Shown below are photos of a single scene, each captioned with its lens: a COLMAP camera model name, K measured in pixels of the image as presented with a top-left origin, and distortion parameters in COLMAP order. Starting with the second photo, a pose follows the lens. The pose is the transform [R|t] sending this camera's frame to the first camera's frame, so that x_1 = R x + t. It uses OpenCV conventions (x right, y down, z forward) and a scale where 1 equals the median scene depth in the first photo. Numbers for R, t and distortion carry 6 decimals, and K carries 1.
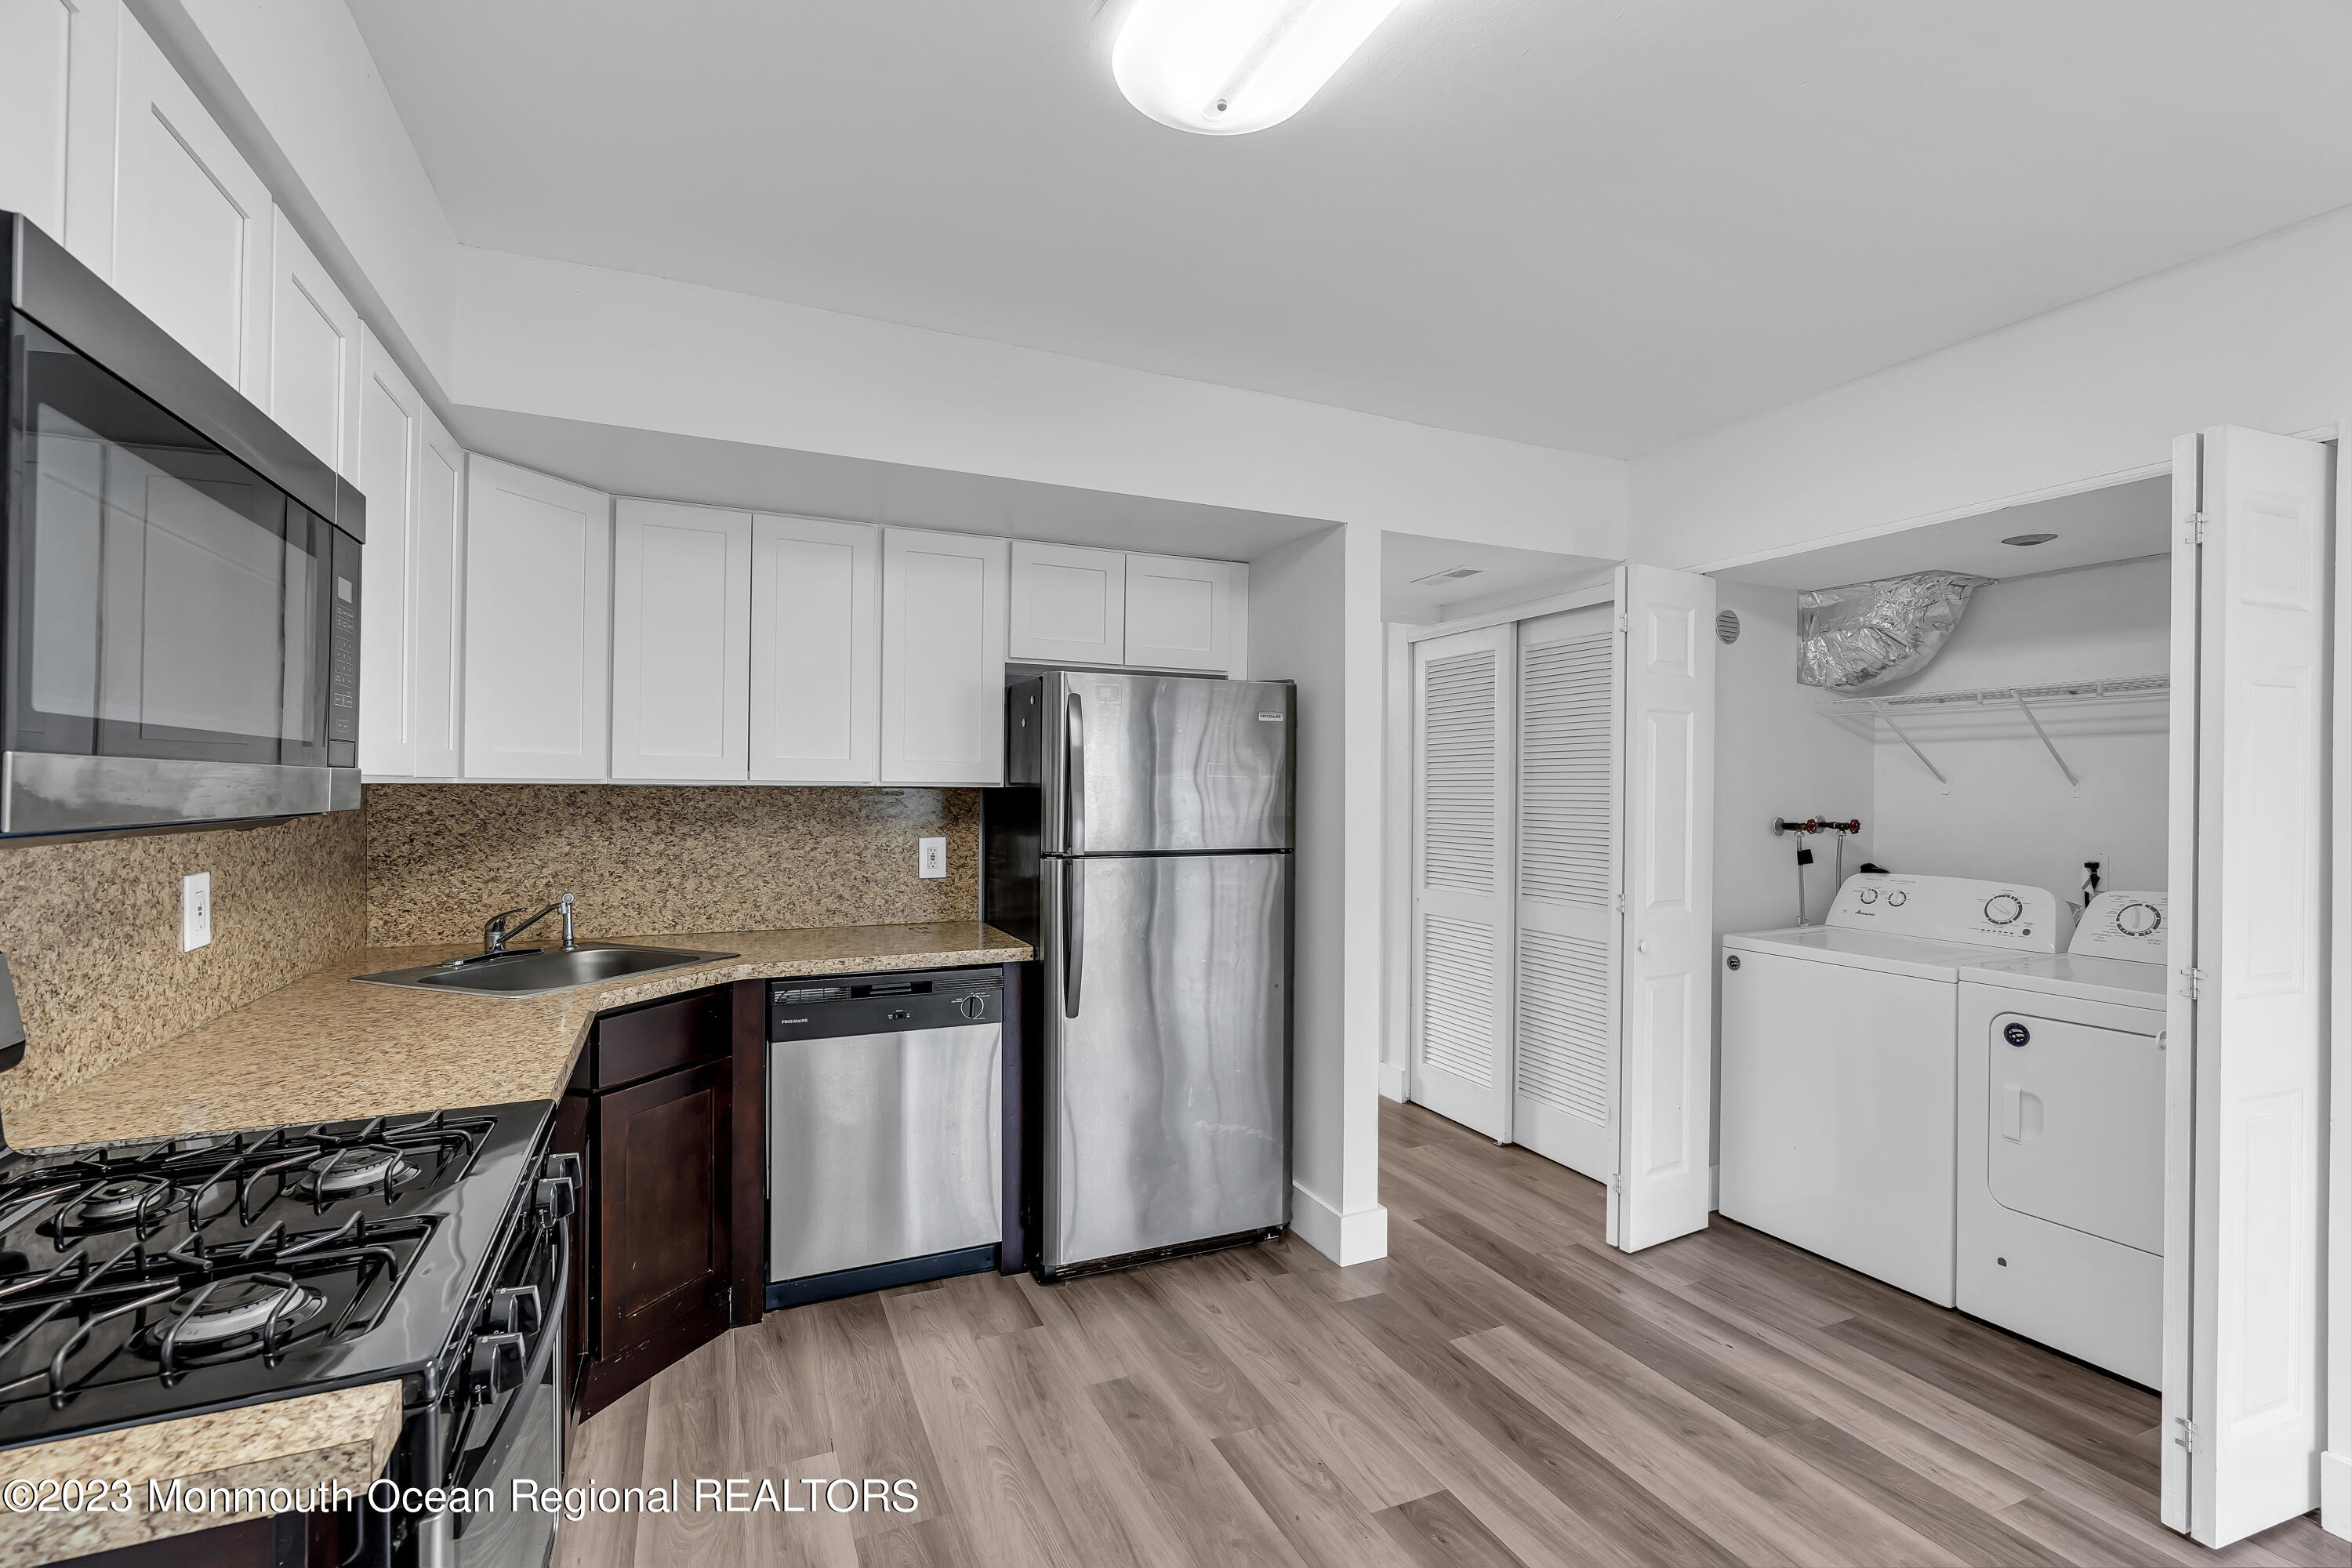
lens RADIAL K [[1066.1, 0, 1190.6], [0, 1066.1, 786.1], [0, 0, 1]] dist [-0.005069, 0.000445]
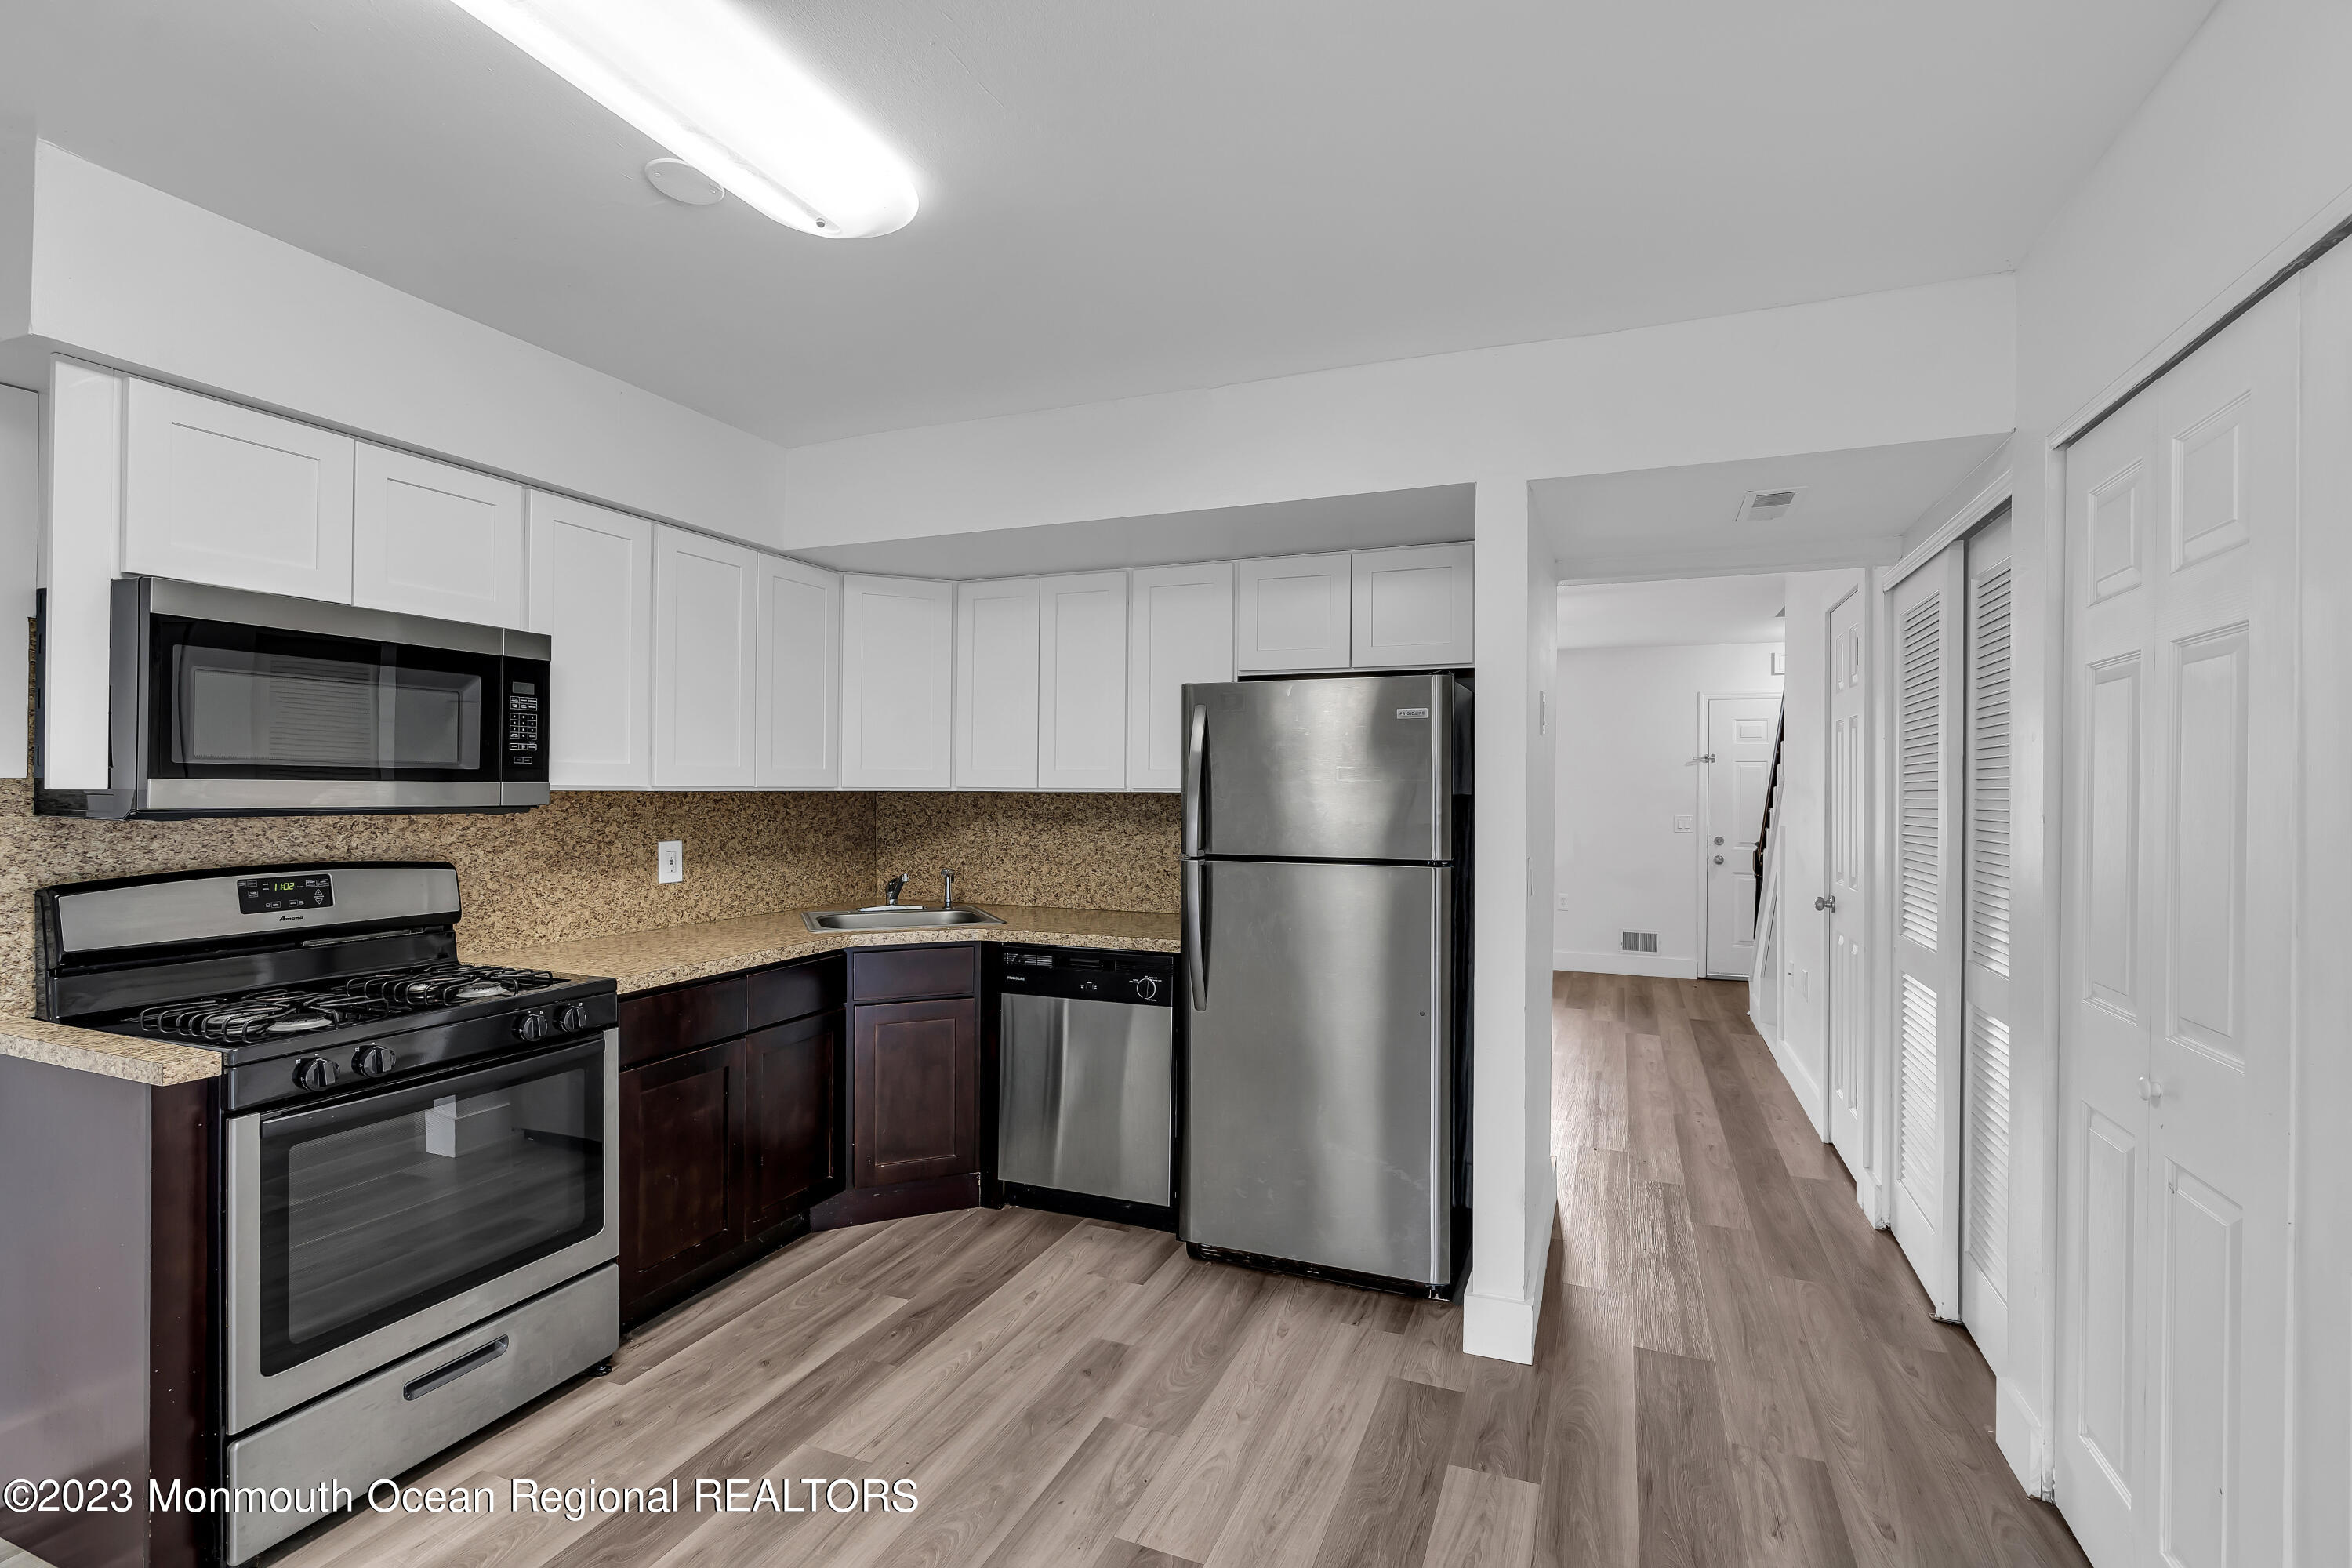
lens RADIAL K [[1066.1, 0, 1187.8], [0, 1066.1, 785.6], [0, 0, 1]] dist [-0.005069, 0.000445]
pose [[0.684690, -0.007945, -0.728791, 0.647103], [0.001927, 0.999957, -0.009090, 0.003900], [0.728832, 0.004819, 0.684676, 0.264113]]
